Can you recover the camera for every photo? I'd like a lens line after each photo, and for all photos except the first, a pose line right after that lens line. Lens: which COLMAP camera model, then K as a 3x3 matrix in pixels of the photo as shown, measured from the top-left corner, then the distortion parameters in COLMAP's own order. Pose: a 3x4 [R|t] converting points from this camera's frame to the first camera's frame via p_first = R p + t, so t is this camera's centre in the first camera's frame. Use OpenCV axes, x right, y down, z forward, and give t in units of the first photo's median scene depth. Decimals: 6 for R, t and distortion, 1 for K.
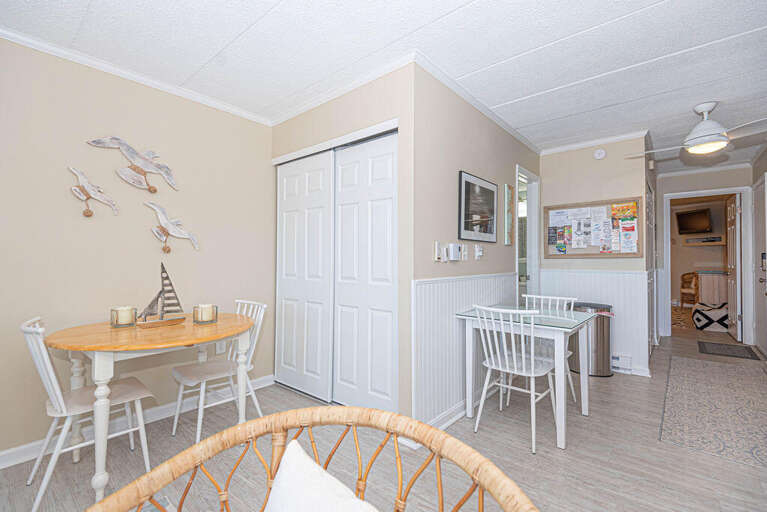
lens RADIAL K [[348.2, 0, 381.7], [0, 348.2, 257.3], [0, 0, 1]] dist [0.017463, -0.008428]
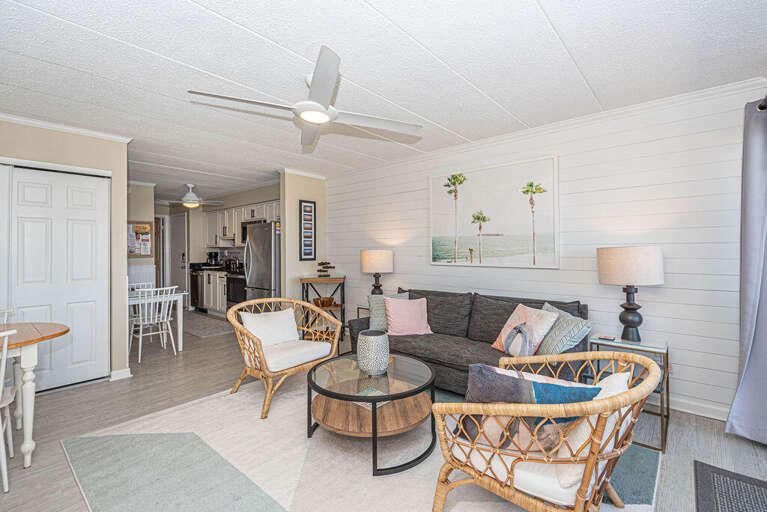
lens RADIAL K [[348.2, 0, 380.1], [0, 348.2, 250.6], [0, 0, 1]] dist [0.017463, -0.008428]
pose [[0.013802, 0.000176, 0.999905, -0.865162], [0.000041, 1.000000, -0.000177, -0.029477], [-0.999905, 0.000043, 0.013802, -0.118933]]
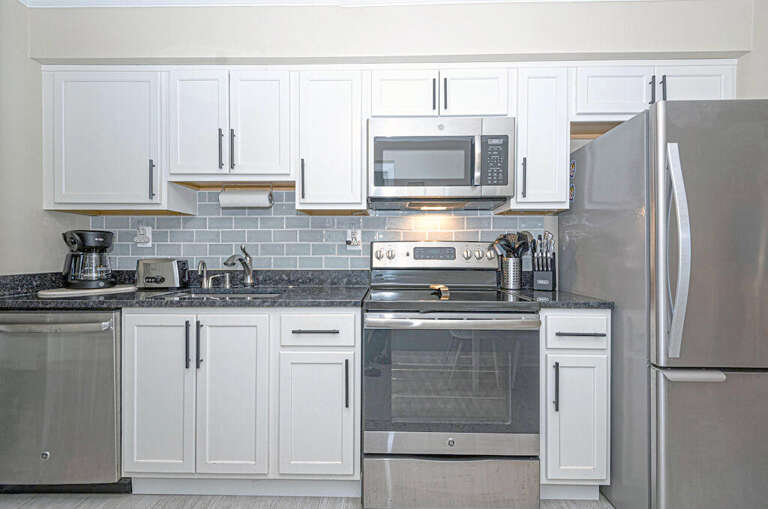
lens RADIAL K [[348.6, 0, 363.4], [0, 348.6, 258.3], [0, 0, 1]] dist [0.017463, -0.008428]
pose [[-0.638261, -0.003134, 0.769814, 0.476237], [-0.005610, 0.999984, -0.000581, 0.016392], [-0.769800, -0.004689, -0.638268, 0.880151]]
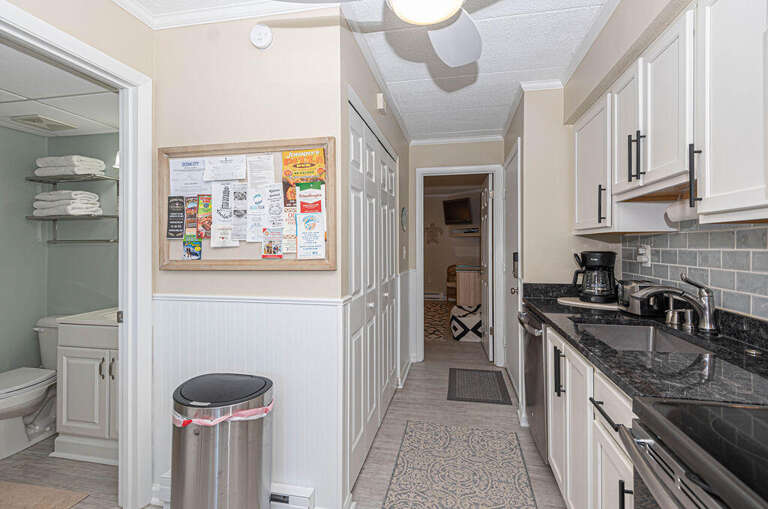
lens RADIAL K [[359.7, 0, 387.0], [0, 359.7, 242.8], [0, 0, 1]] dist [0.008803, -0.000847]
pose [[0.873381, 0.004052, 0.487020, 0.524454], [-0.004922, 0.999988, 0.000506, -0.033468], [-0.487012, -0.002839, 0.873390, 0.509740]]
